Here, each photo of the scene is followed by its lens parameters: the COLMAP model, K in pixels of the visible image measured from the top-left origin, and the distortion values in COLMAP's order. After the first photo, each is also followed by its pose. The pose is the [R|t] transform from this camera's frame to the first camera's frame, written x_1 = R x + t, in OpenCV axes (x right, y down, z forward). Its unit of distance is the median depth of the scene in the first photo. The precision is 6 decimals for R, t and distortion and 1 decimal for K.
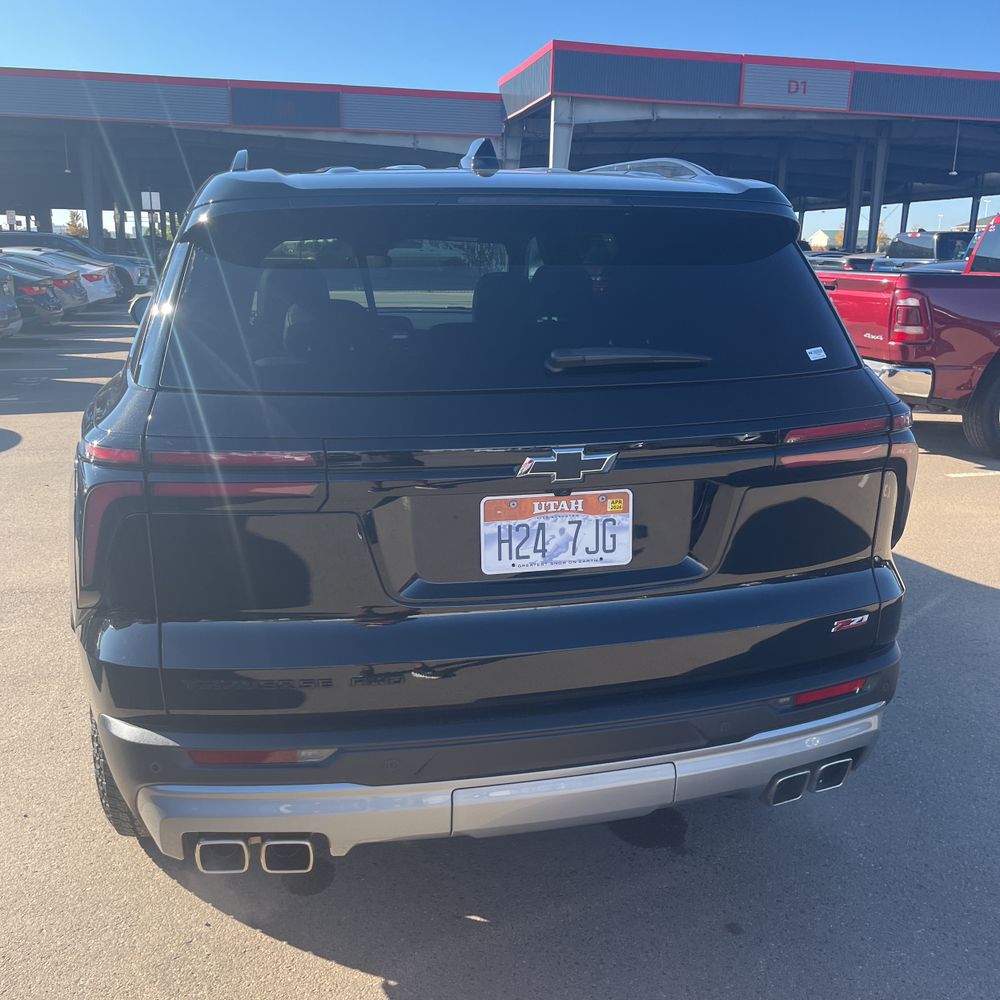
lens RADIAL K [[1015.9, 0, 497.2], [0, 1015.9, 497.6], [0, 0, 1]] dist [0.021794, 0.000000]
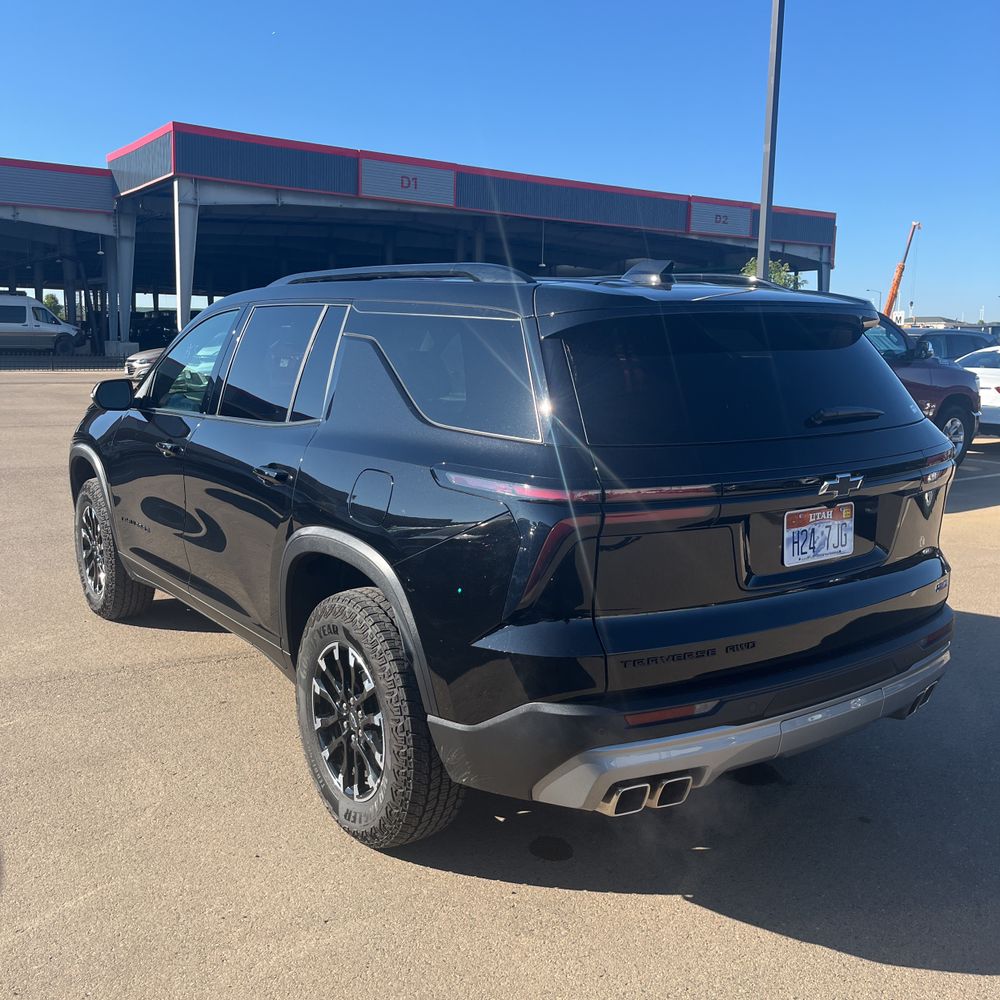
lens RADIAL K [[1015.9, 0, 489.0], [0, 1015.9, 505.0], [0, 0, 1]] dist [0.021794, 0.000000]
pose [[0.928292, -0.060278, 0.366935, -0.085433], [0.084735, 0.995103, -0.050899, 0.002500], [-0.362070, 0.078341, 0.928853, -0.016850]]
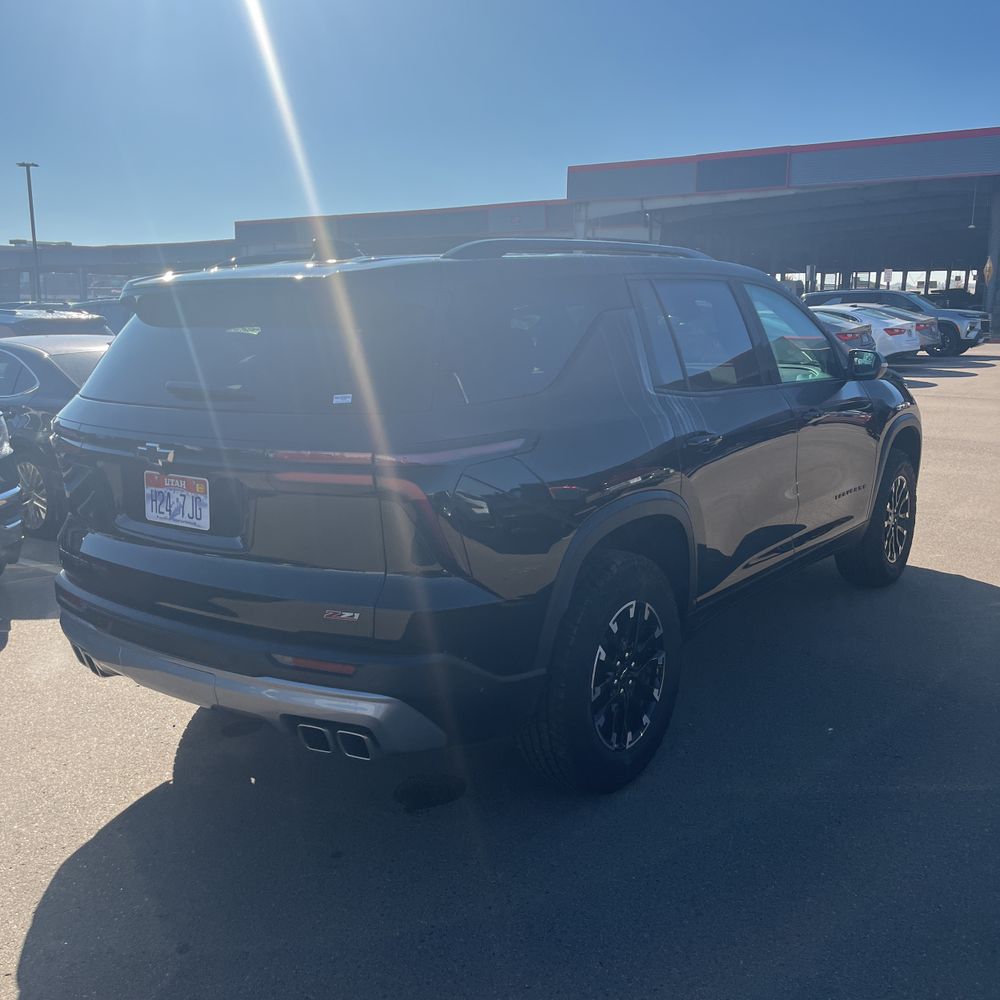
lens RADIAL K [[1015.9, 0, 502.9], [0, 1015.9, 502.4], [0, 0, 1]] dist [0.021794, 0.000000]
pose [[0.650296, 0.134205, -0.747733, 0.144038], [-0.167943, 0.985316, 0.030788, -0.008749], [0.740885, 0.105555, 0.663285, 0.032659]]
